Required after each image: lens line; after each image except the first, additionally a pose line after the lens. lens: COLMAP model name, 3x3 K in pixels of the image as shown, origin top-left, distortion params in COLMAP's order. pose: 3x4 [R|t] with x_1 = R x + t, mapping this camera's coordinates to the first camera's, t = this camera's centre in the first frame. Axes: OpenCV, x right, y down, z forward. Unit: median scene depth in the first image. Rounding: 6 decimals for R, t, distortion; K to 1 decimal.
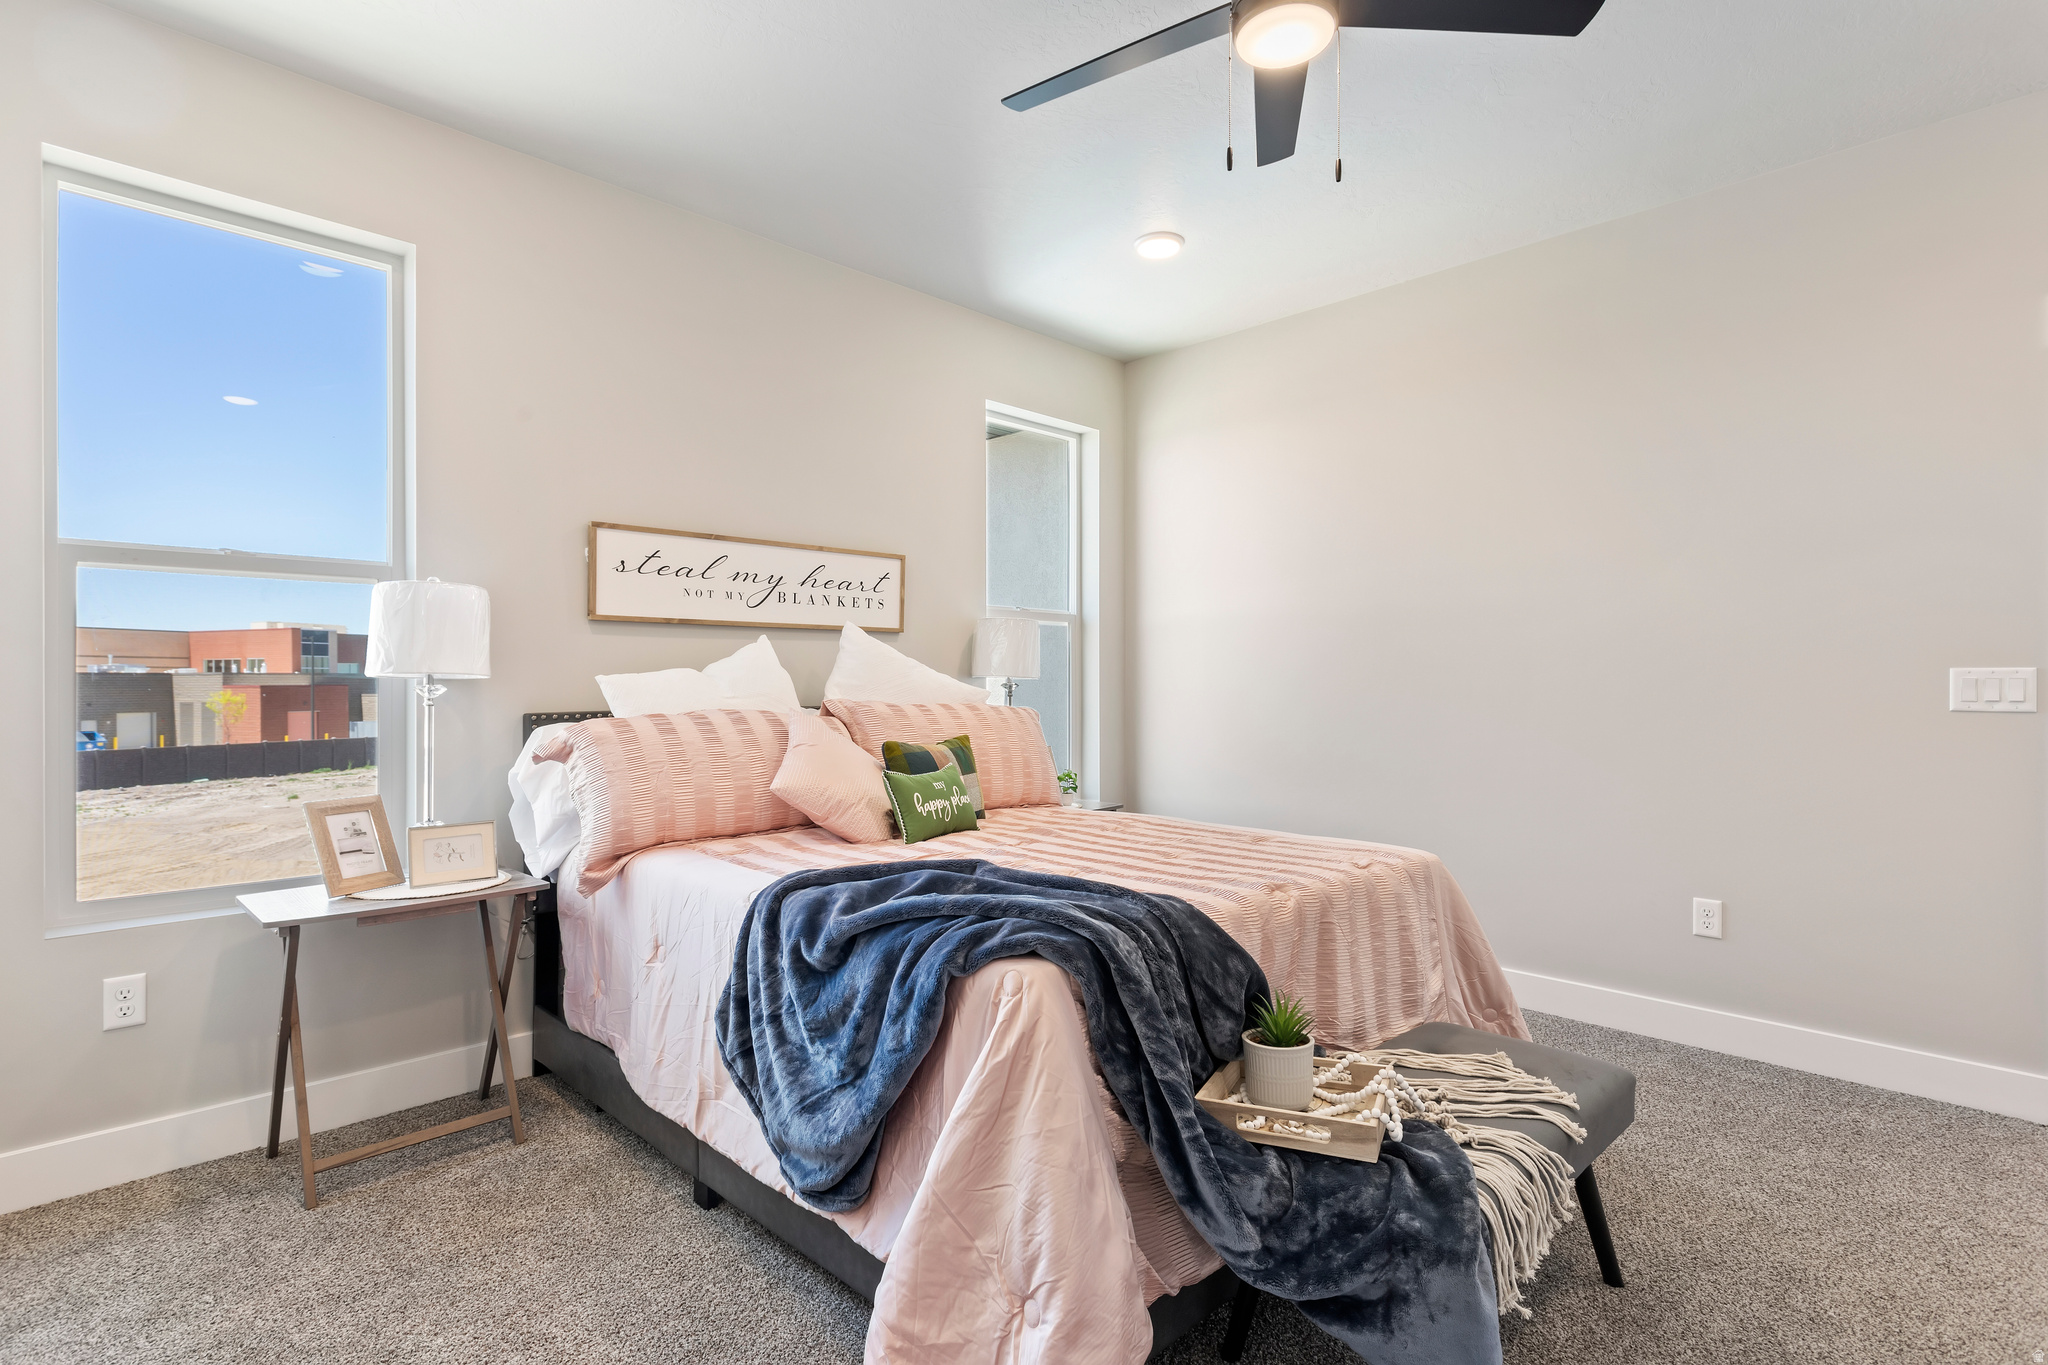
lens RADIAL K [[989.2, 0, 1003.3], [0, 989.2, 682.2], [0, 0, 1]] dist [-0.001237, -0.000020]
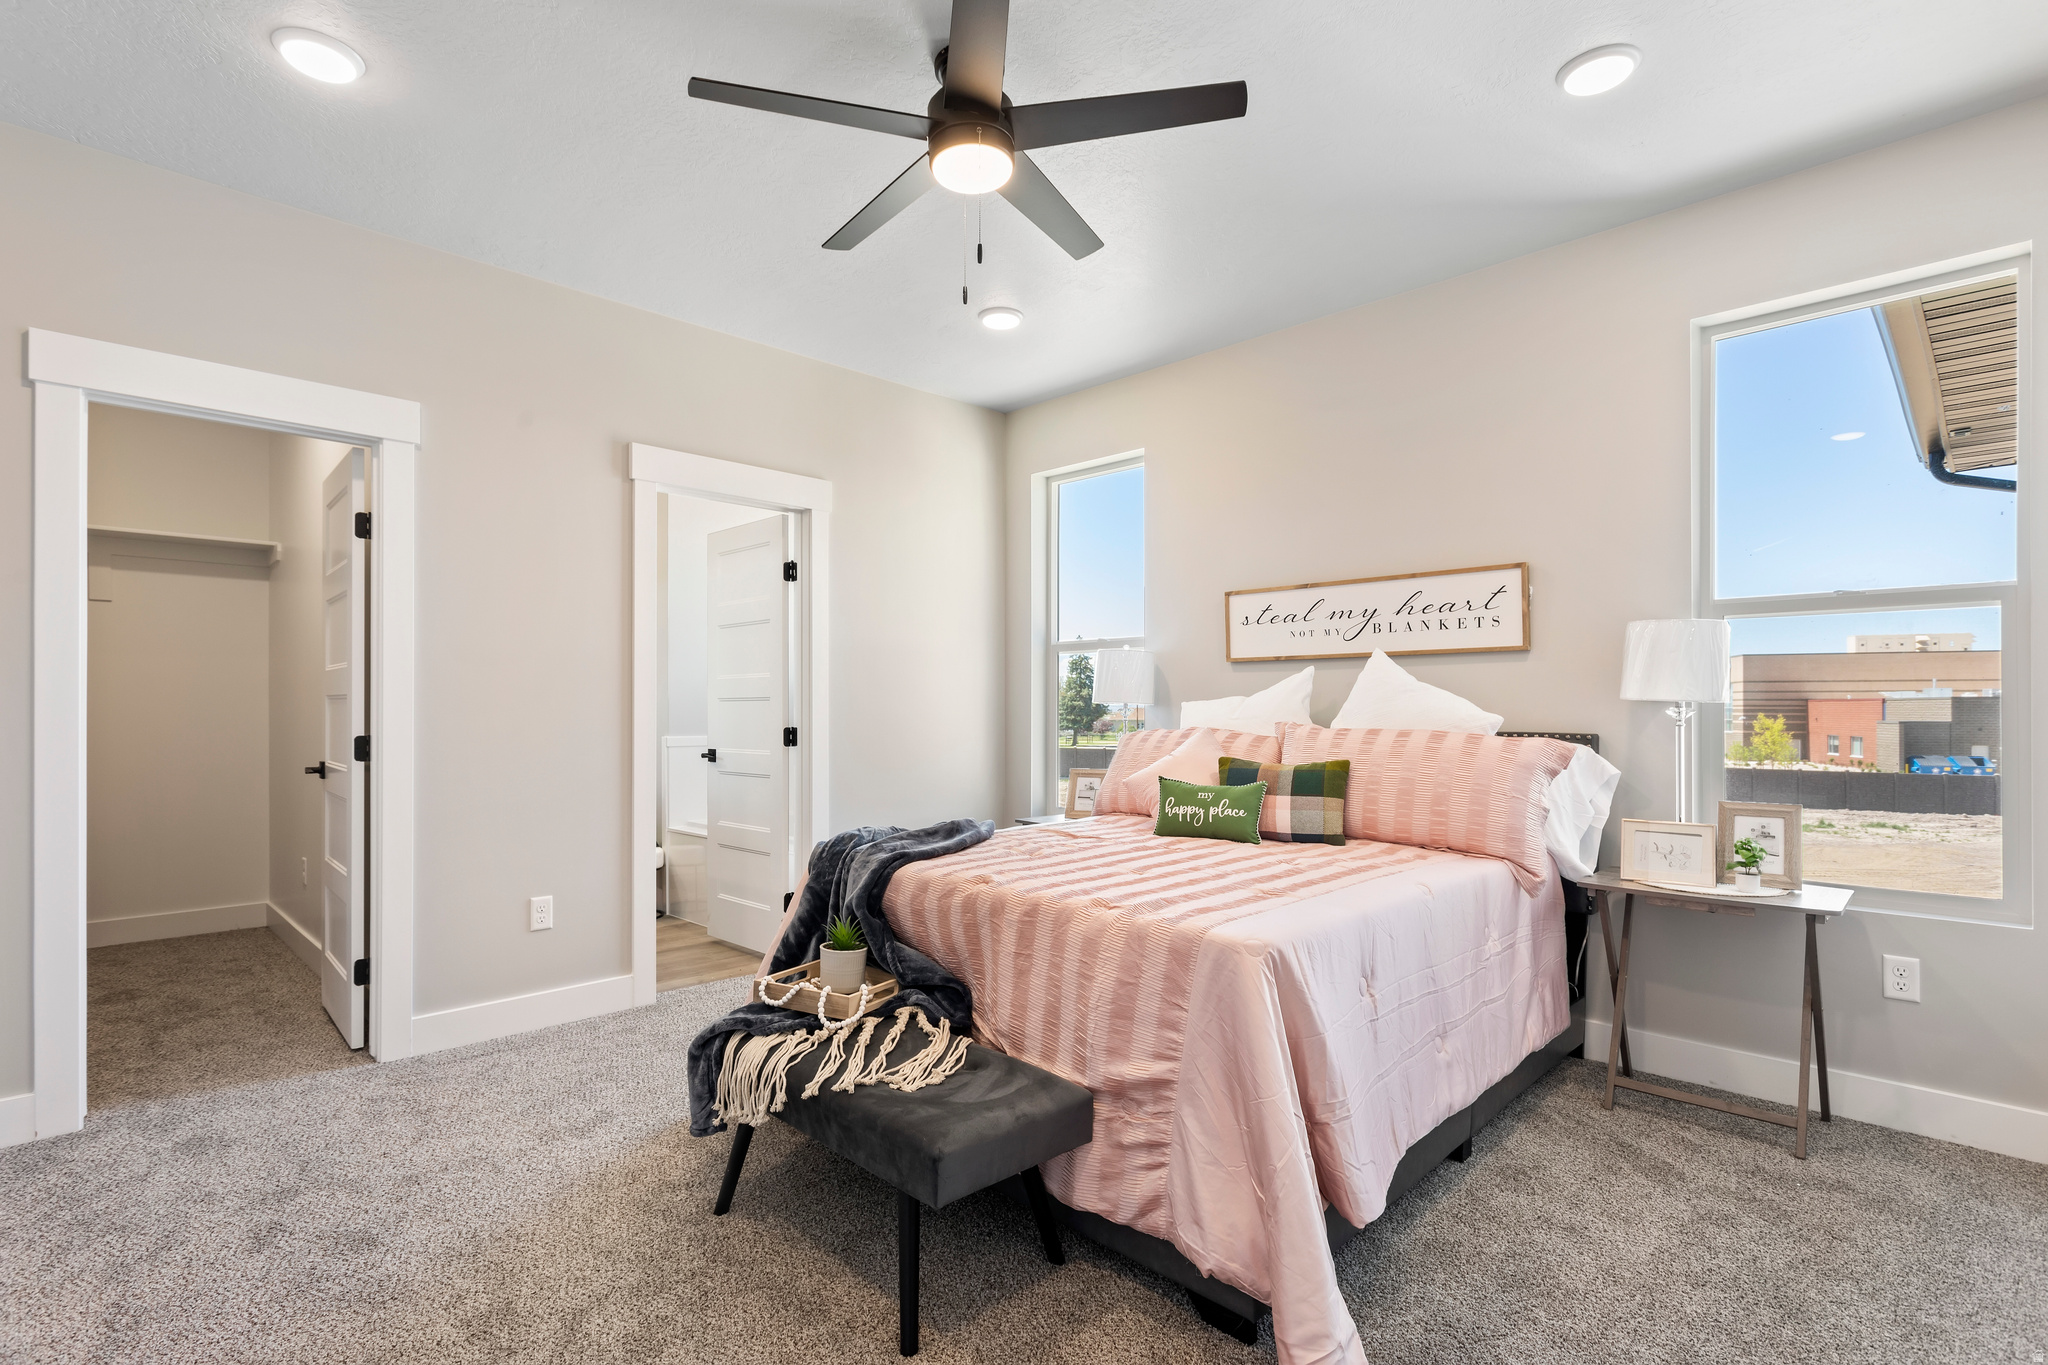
lens RADIAL K [[989.2, 0, 1025.9], [0, 989.2, 695.8], [0, 0, 1]] dist [-0.001237, -0.000020]
pose [[0.028246, -0.014578, -0.999495, 0.900261], [-0.002506, 0.999889, -0.014655, 0.004913], [0.999598, 0.002919, 0.028206, 0.627838]]
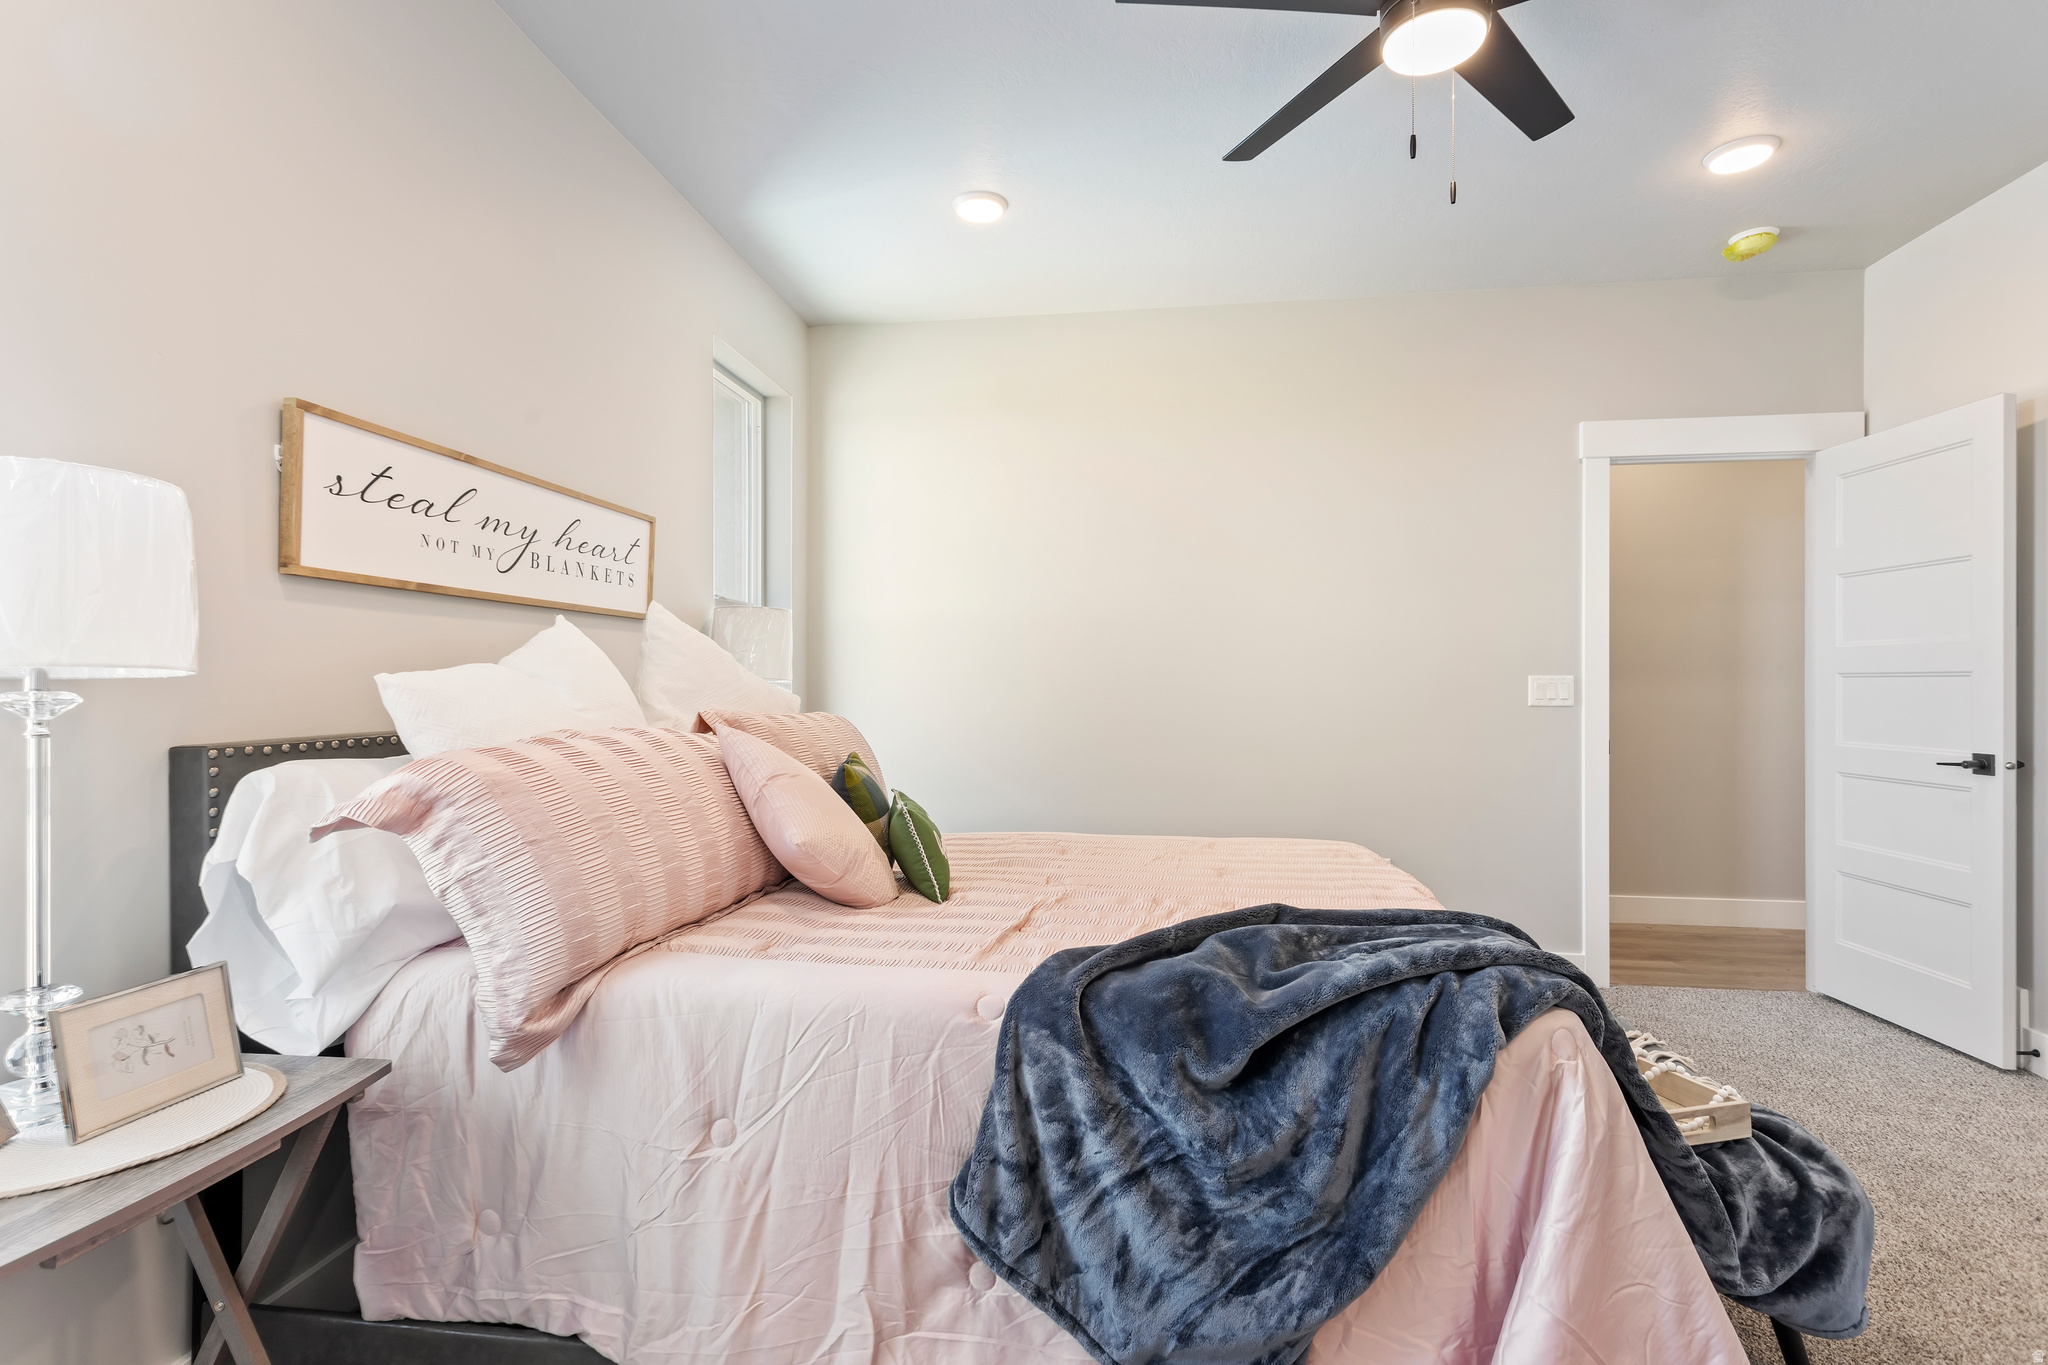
lens RADIAL K [[989.2, 0, 1005.5], [0, 989.2, 686.0], [0, 0, 1]] dist [-0.001237, -0.000020]
pose [[0.794491, -0.000218, 0.607275, -0.404556], [0.002030, 0.999995, -0.002297, 0.001822], [-0.607272, 0.003058, 0.794488, 0.289048]]
